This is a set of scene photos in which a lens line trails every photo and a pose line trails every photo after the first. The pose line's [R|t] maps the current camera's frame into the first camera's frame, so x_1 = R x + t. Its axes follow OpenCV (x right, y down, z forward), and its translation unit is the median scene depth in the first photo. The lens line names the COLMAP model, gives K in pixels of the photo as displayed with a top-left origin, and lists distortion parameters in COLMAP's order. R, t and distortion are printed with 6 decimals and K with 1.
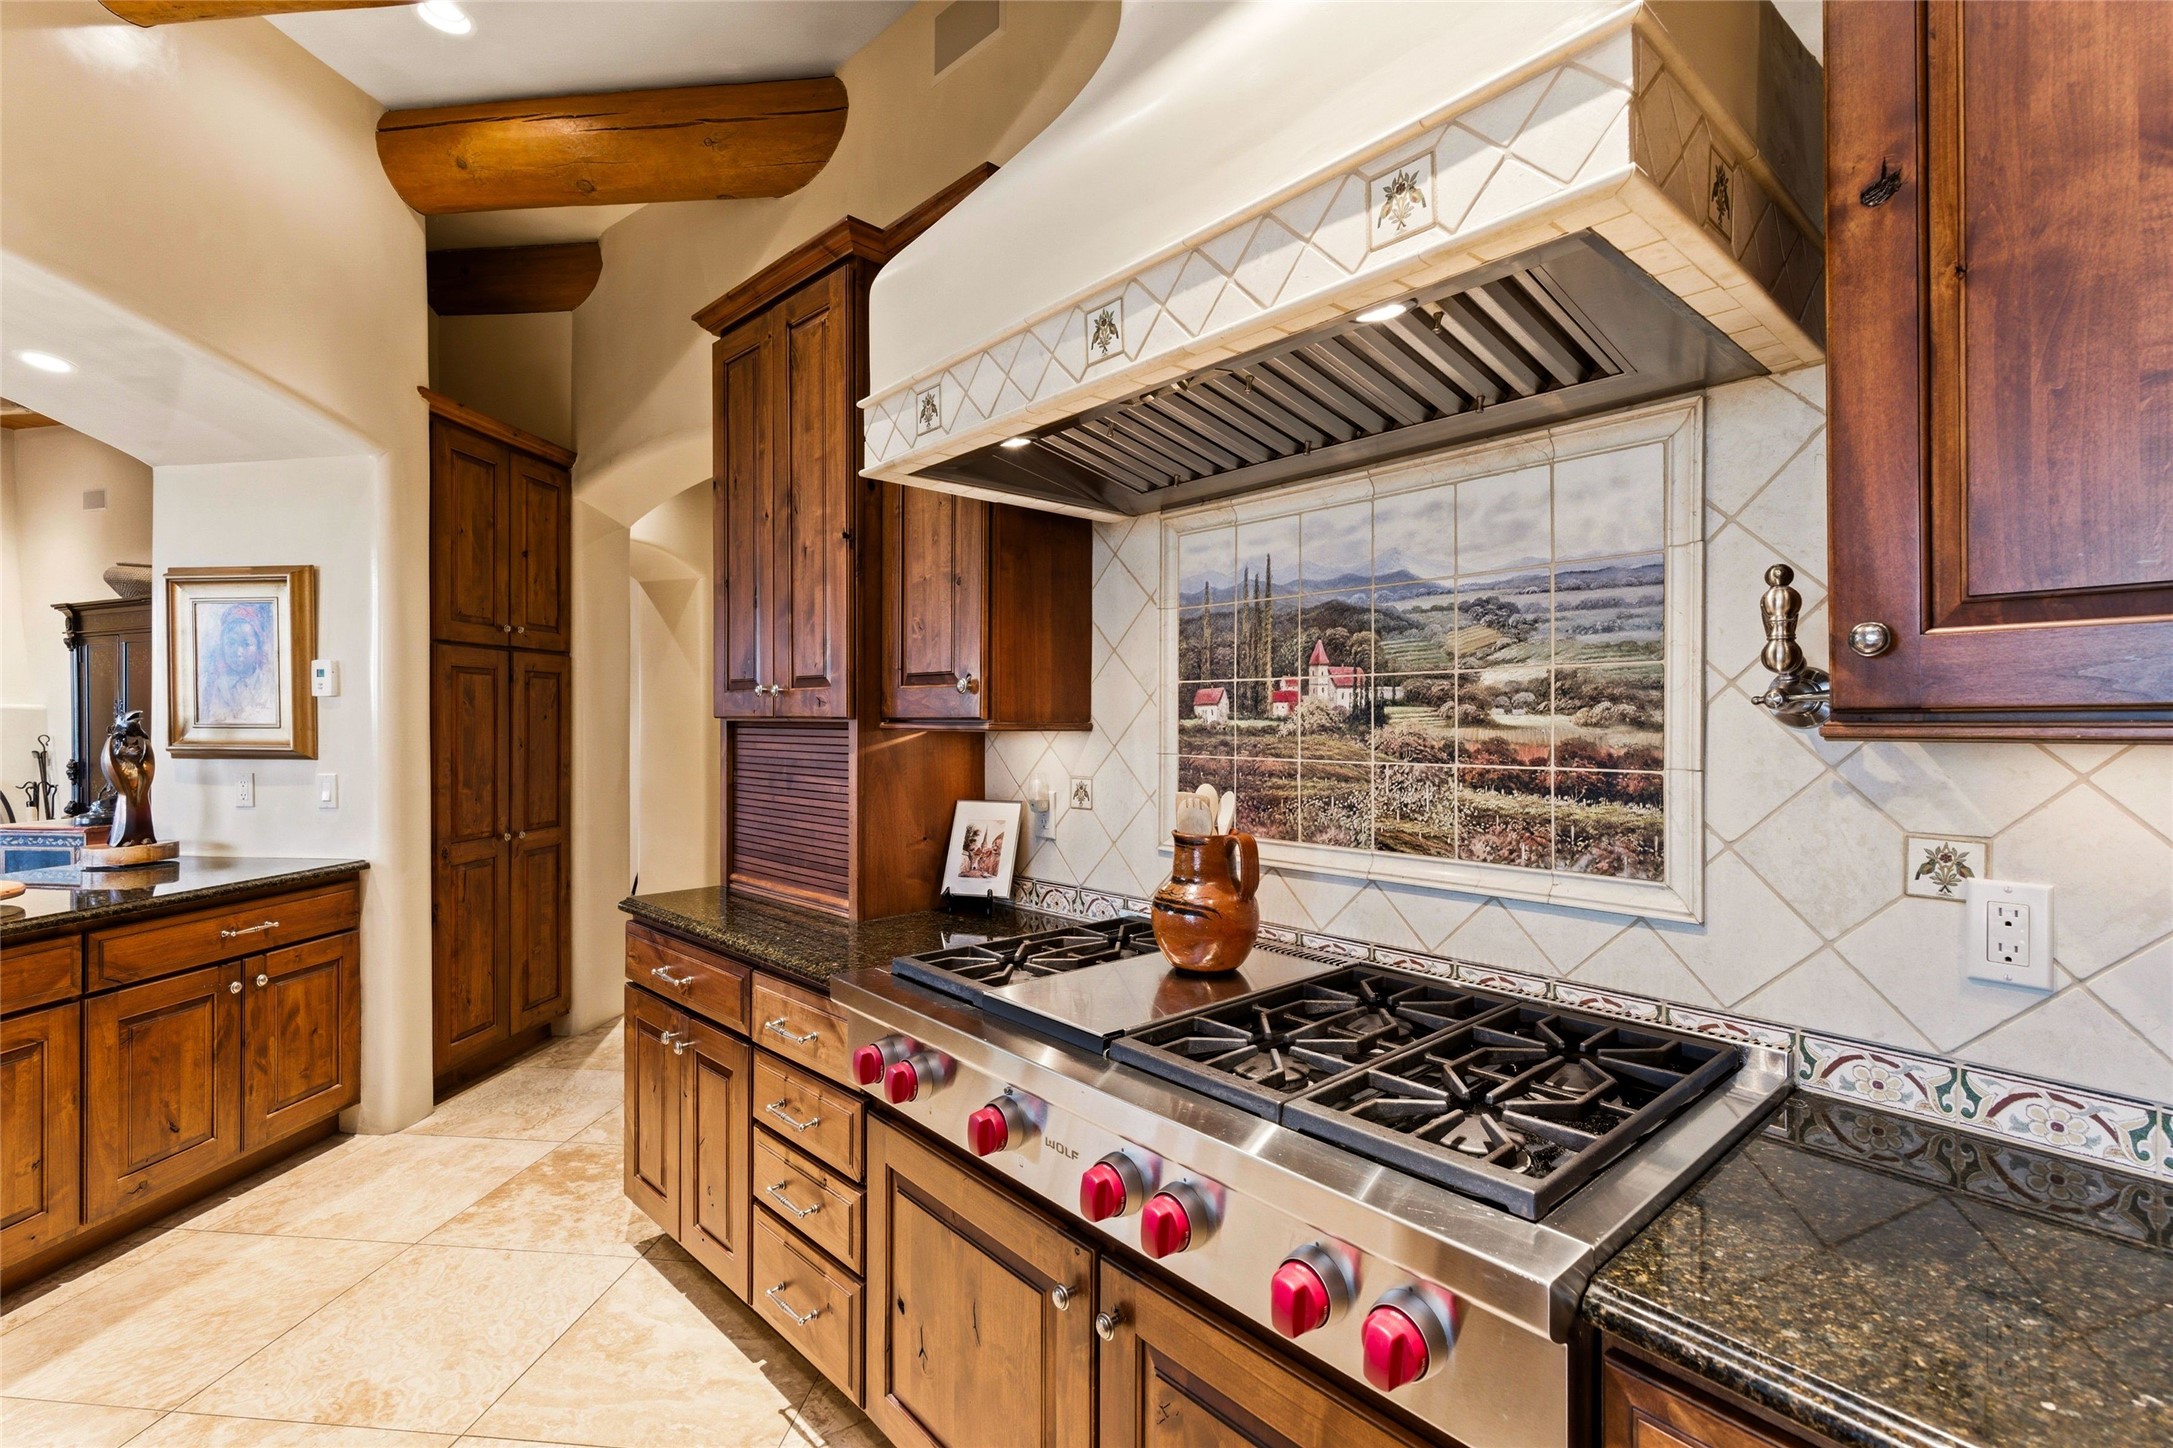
lens RADIAL K [[978.0, 0, 1085.2], [0, 978.0, 718.4], [0, 0, 1]] dist [0.000141, 0.000306]
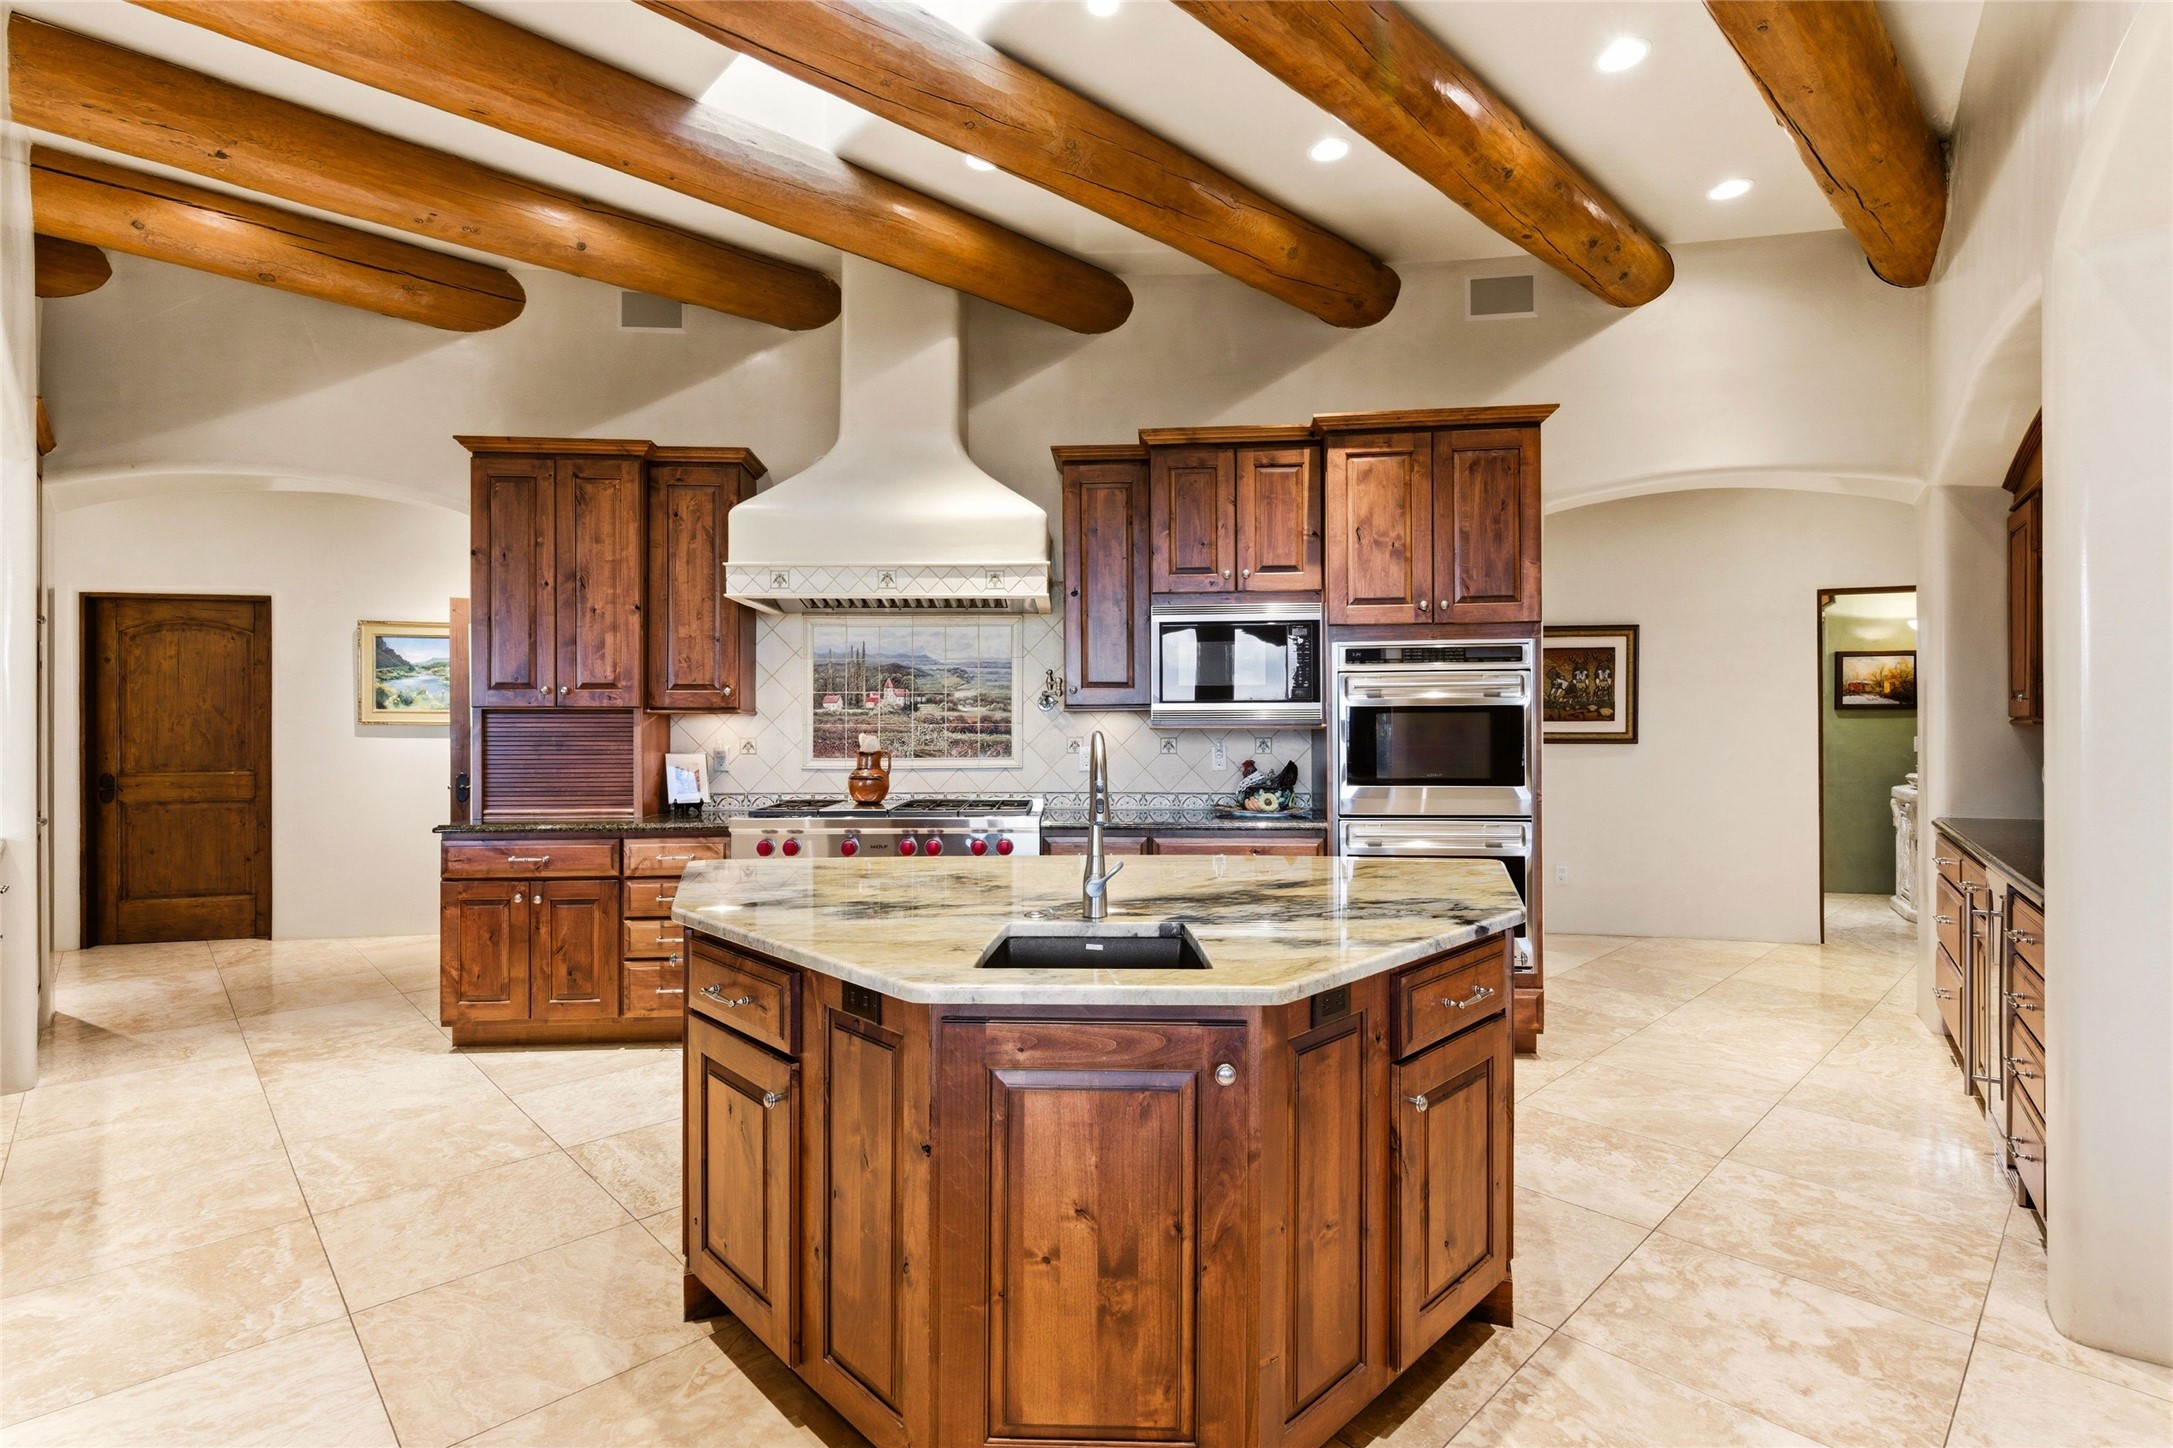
lens RADIAL K [[978.0, 0, 1085.8], [0, 978.0, 724.7], [0, 0, 1]] dist [0.000141, 0.000306]
pose [[0.651428, -0.001037, 0.758710, -1.464210], [0.001758, 0.999998, -0.000142, 0.046559], [-0.758709, 0.001427, 0.651428, -1.131003]]
